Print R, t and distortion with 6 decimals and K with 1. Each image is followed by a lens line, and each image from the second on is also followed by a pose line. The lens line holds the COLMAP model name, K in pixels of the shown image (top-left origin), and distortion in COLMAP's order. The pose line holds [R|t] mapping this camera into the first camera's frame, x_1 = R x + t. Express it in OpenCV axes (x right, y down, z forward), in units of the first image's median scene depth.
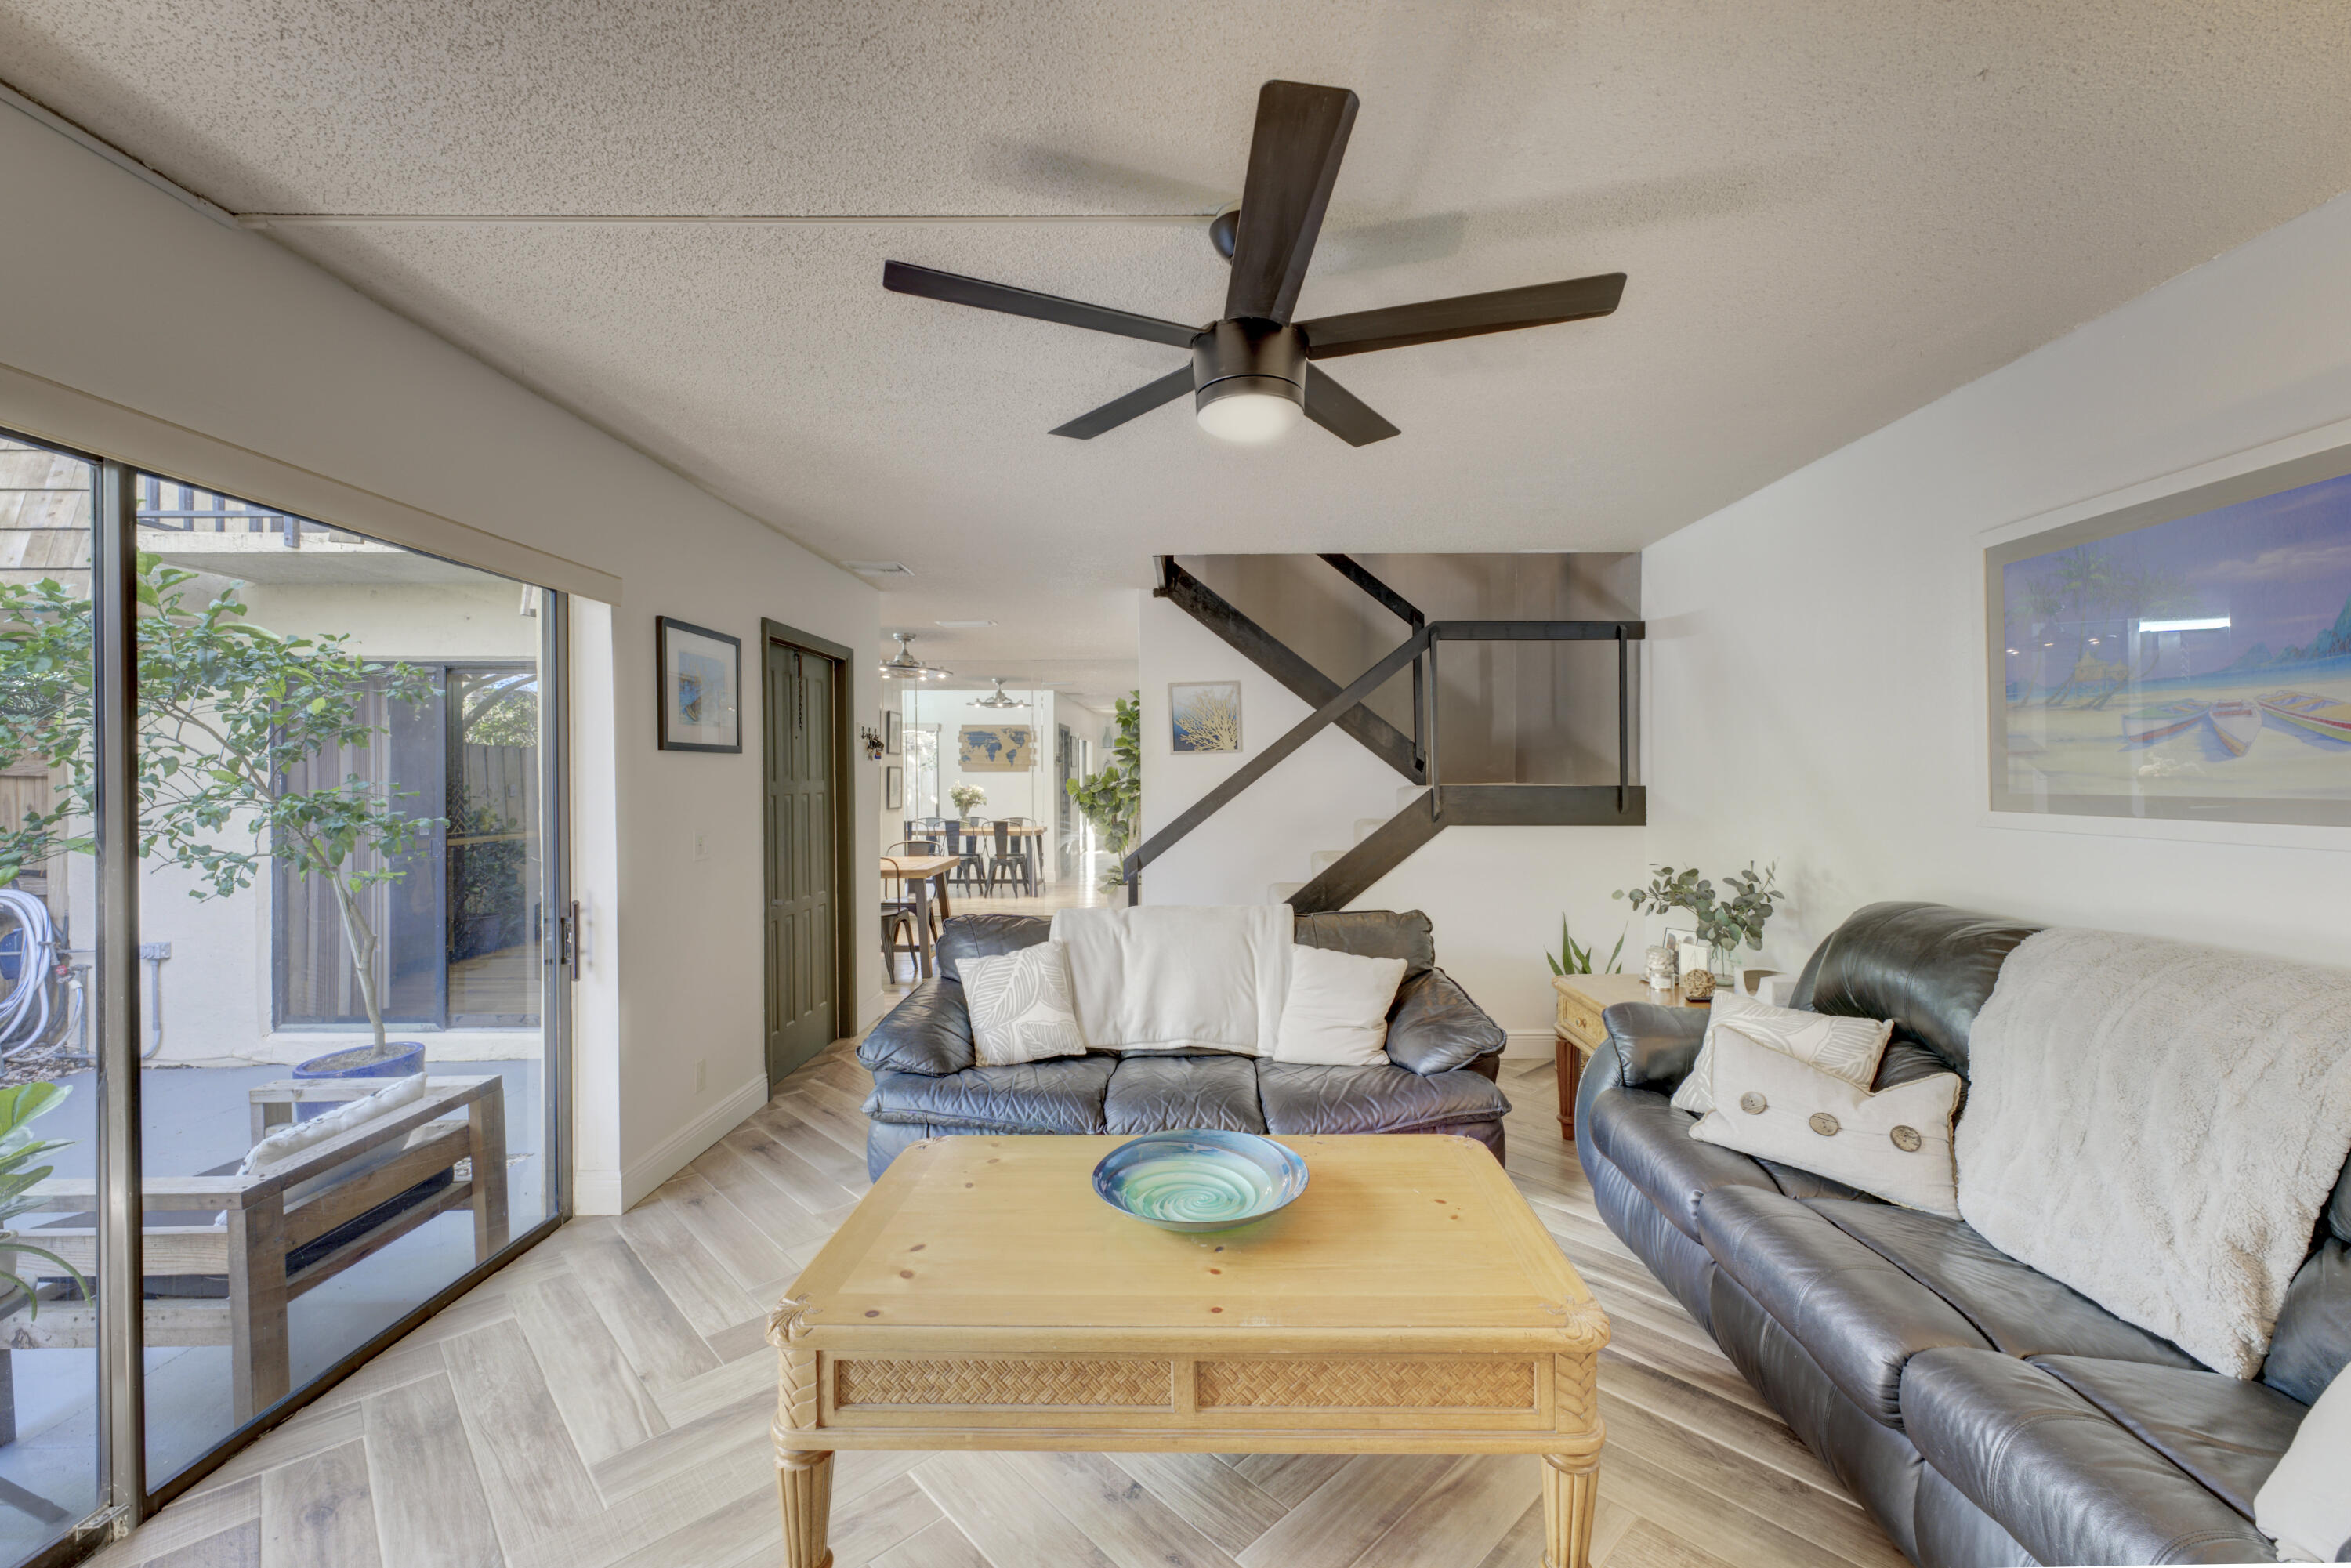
lens RADIAL K [[947.1, 0, 1195.6], [0, 947.1, 774.9], [0, 0, 1]] dist [-0.000780, -0.000043]
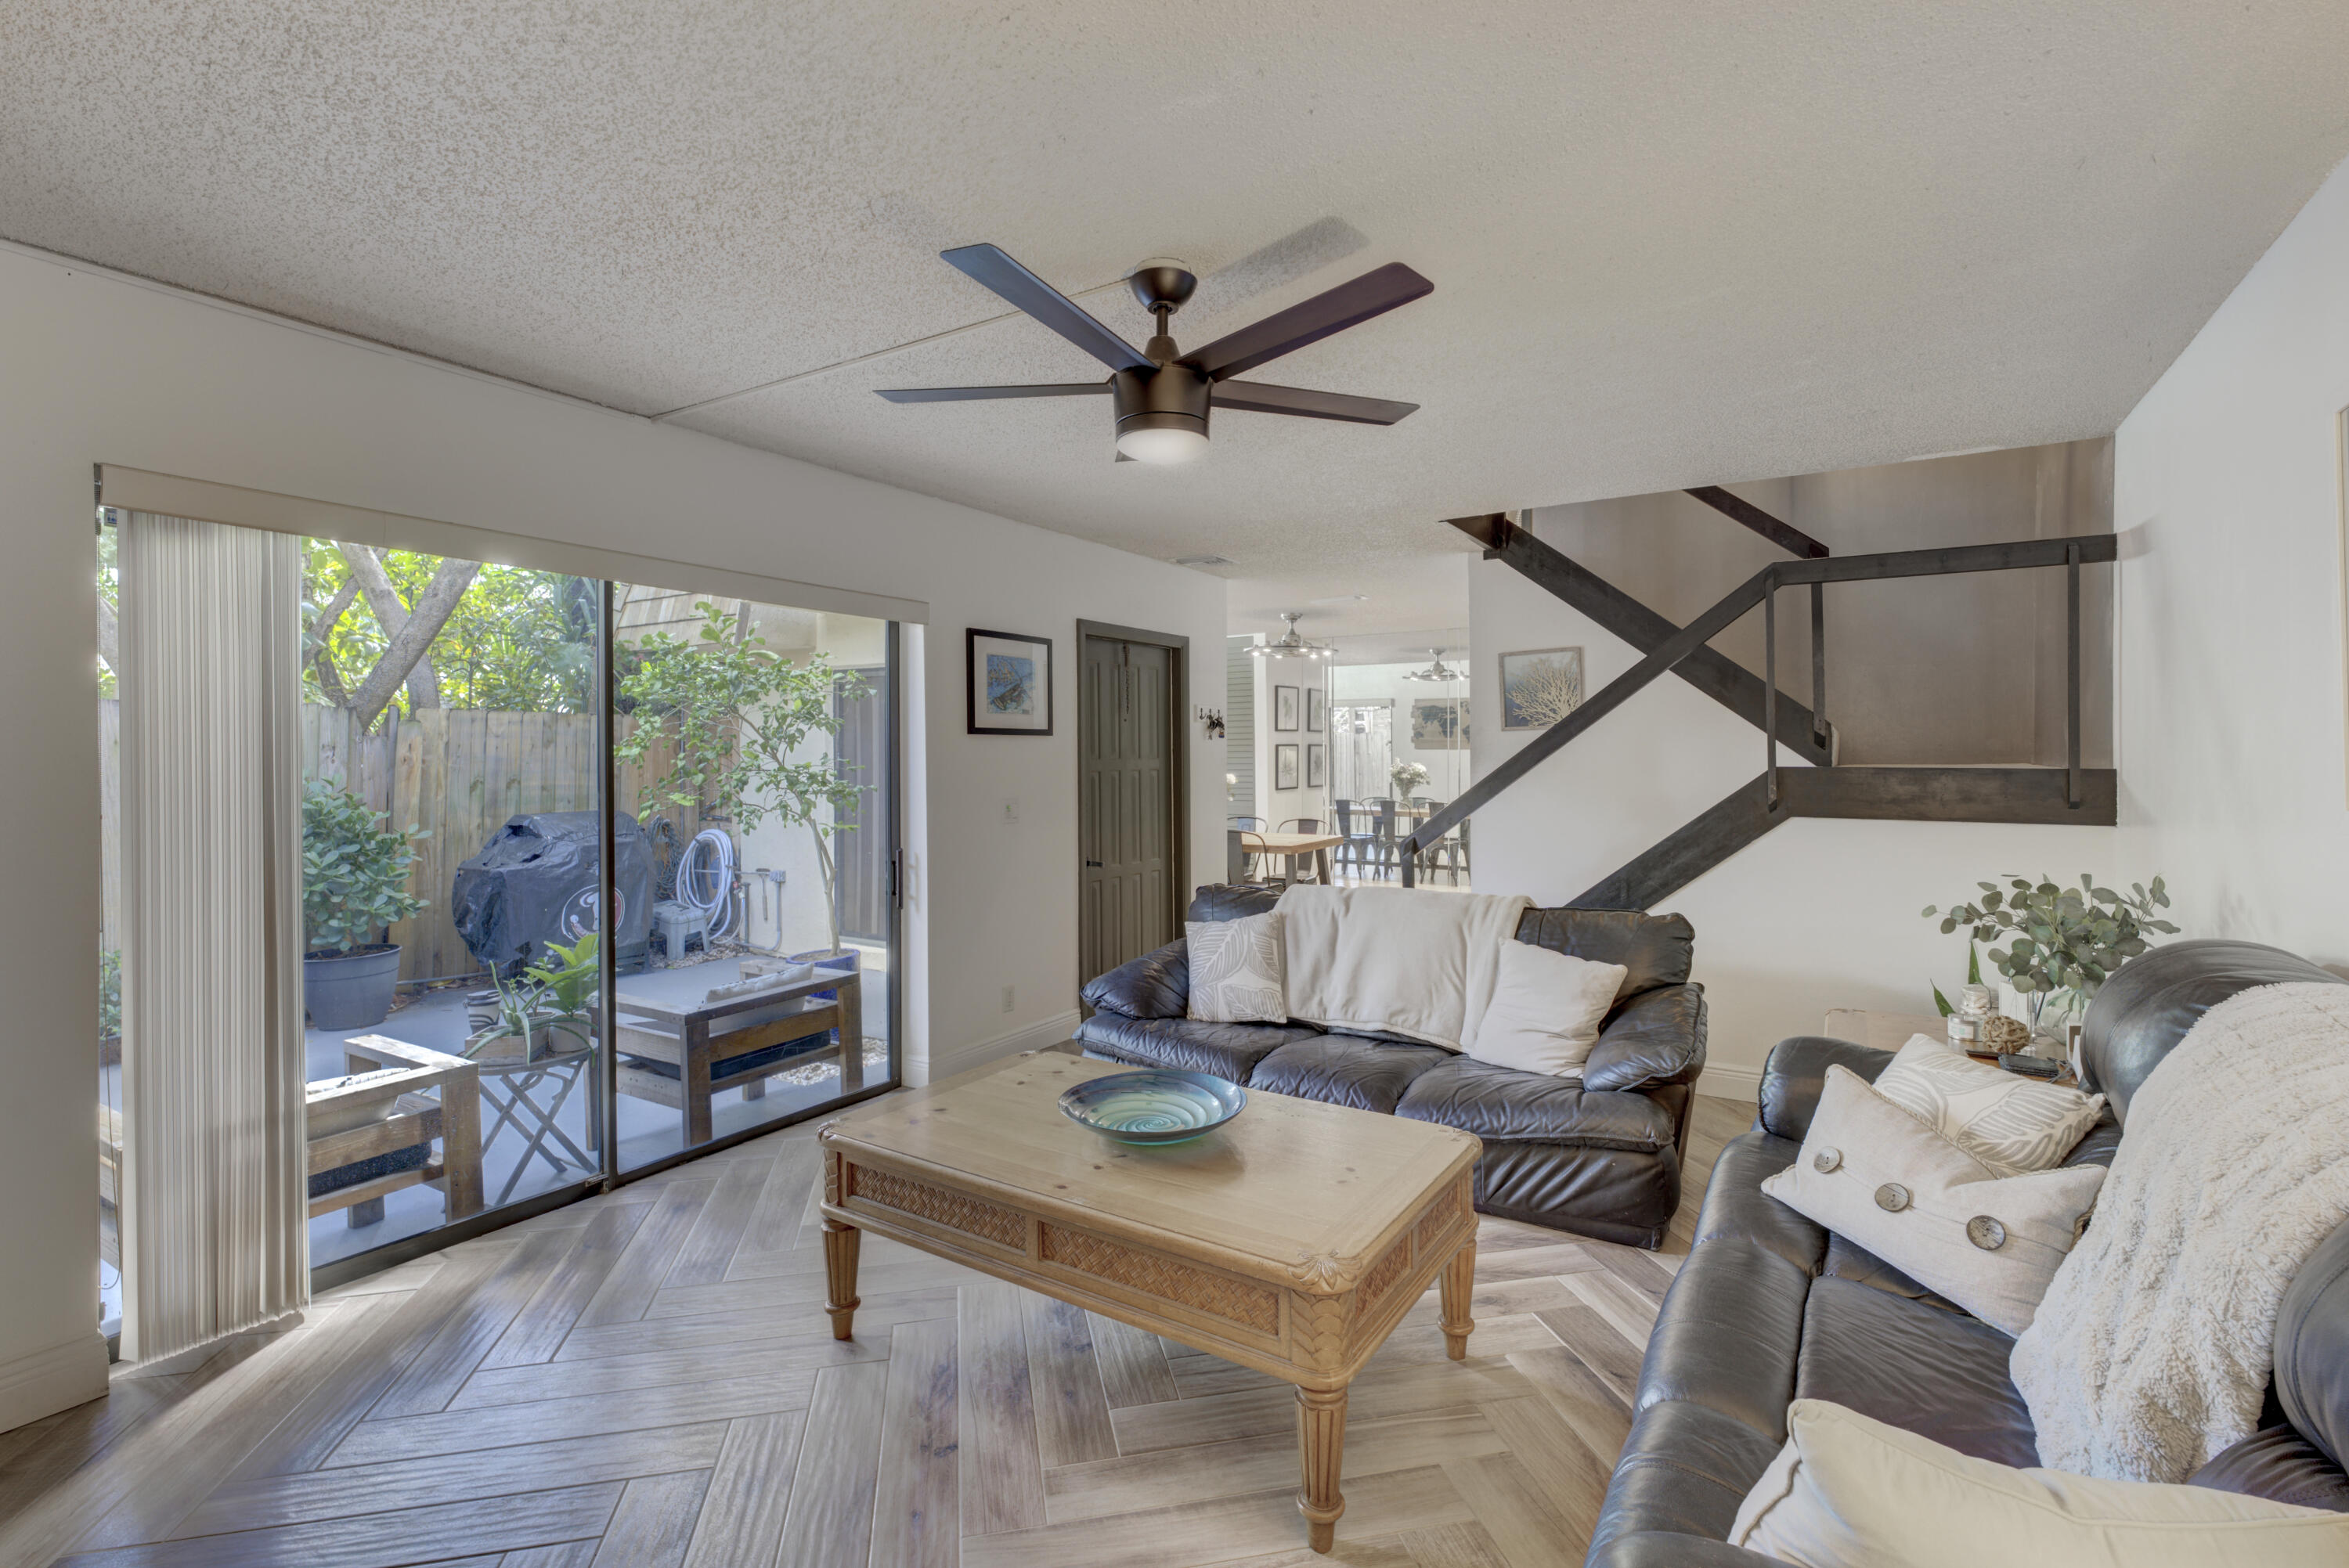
lens RADIAL K [[1051.3, 0, 1174.3], [0, 1051.3, 749.4], [0, 0, 1]] dist [-0.000167, -0.000402]
pose [[0.846186, -0.002105, -0.532883, 0.395157], [0.001043, 0.999997, -0.002293, -0.002459], [0.532887, 0.001384, 0.846186, -0.040004]]
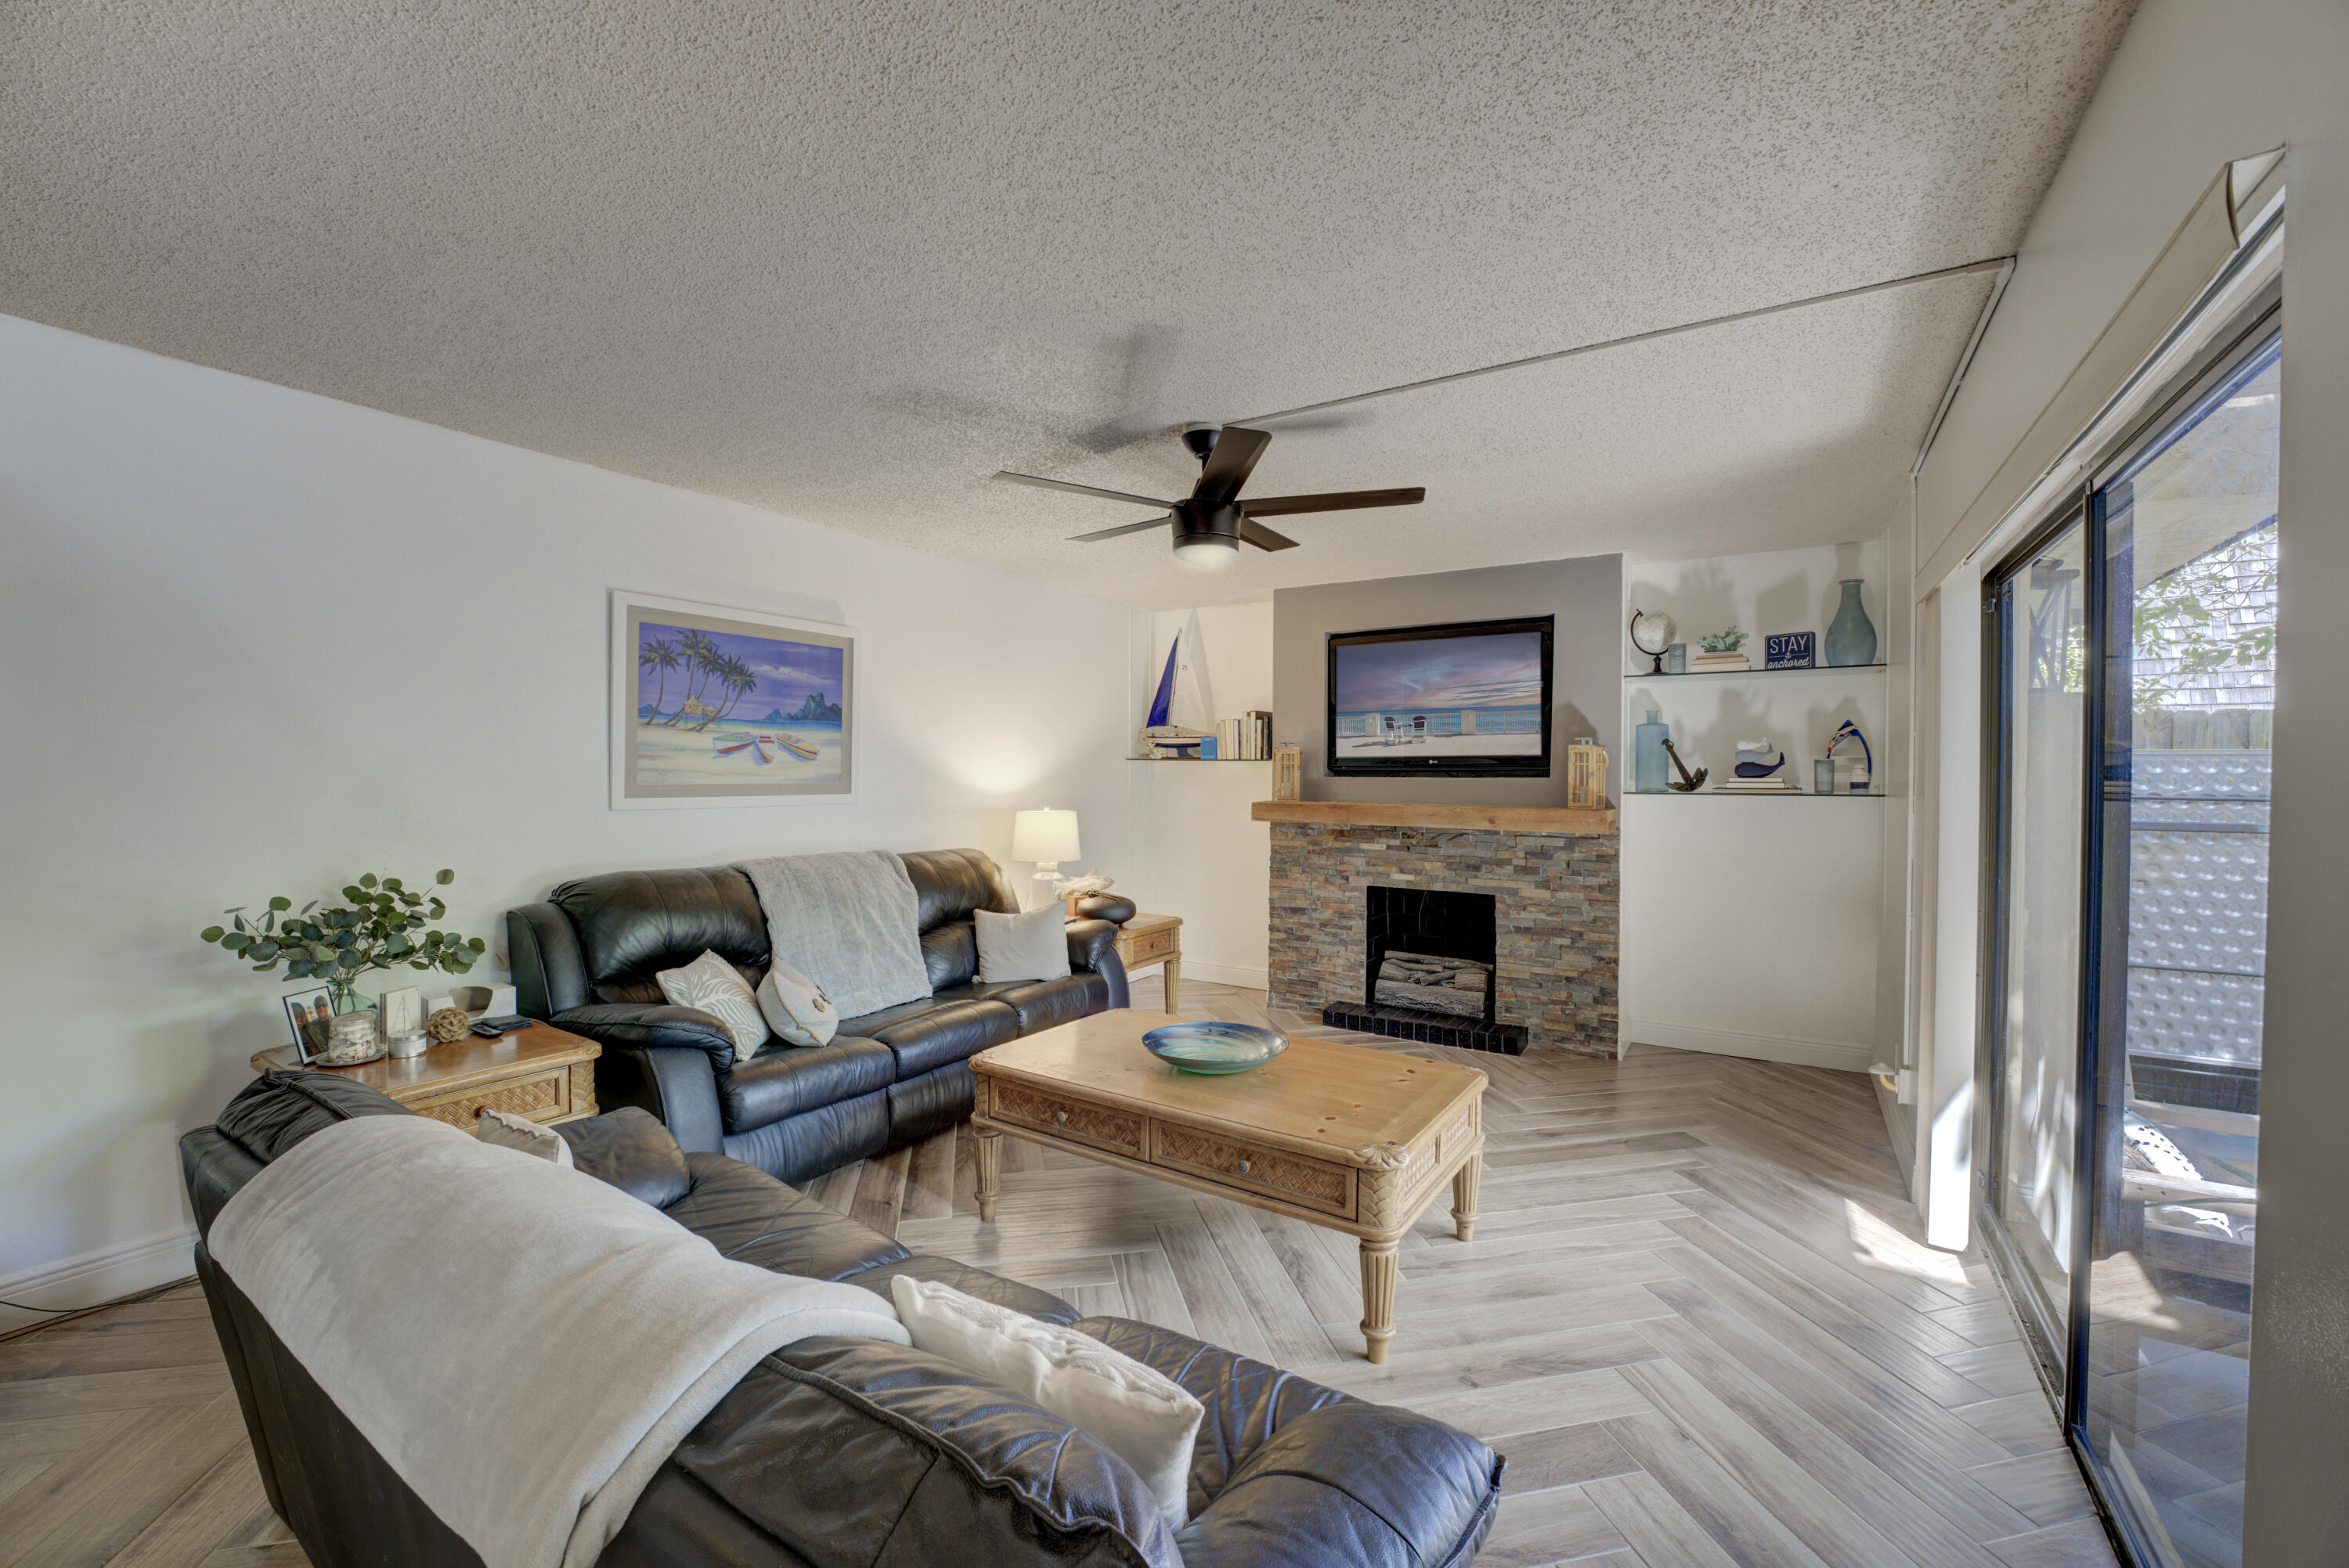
lens RADIAL K [[946.2, 0, 1194.6], [0, 946.2, 774.9], [0, 0, 1]] dist [-0.000780, -0.000043]
pose [[-0.851140, -0.006623, 0.524897, -0.413589], [-0.005944, 0.999978, 0.002979, -0.003166], [-0.524905, -0.000585, -0.851161, 1.260202]]
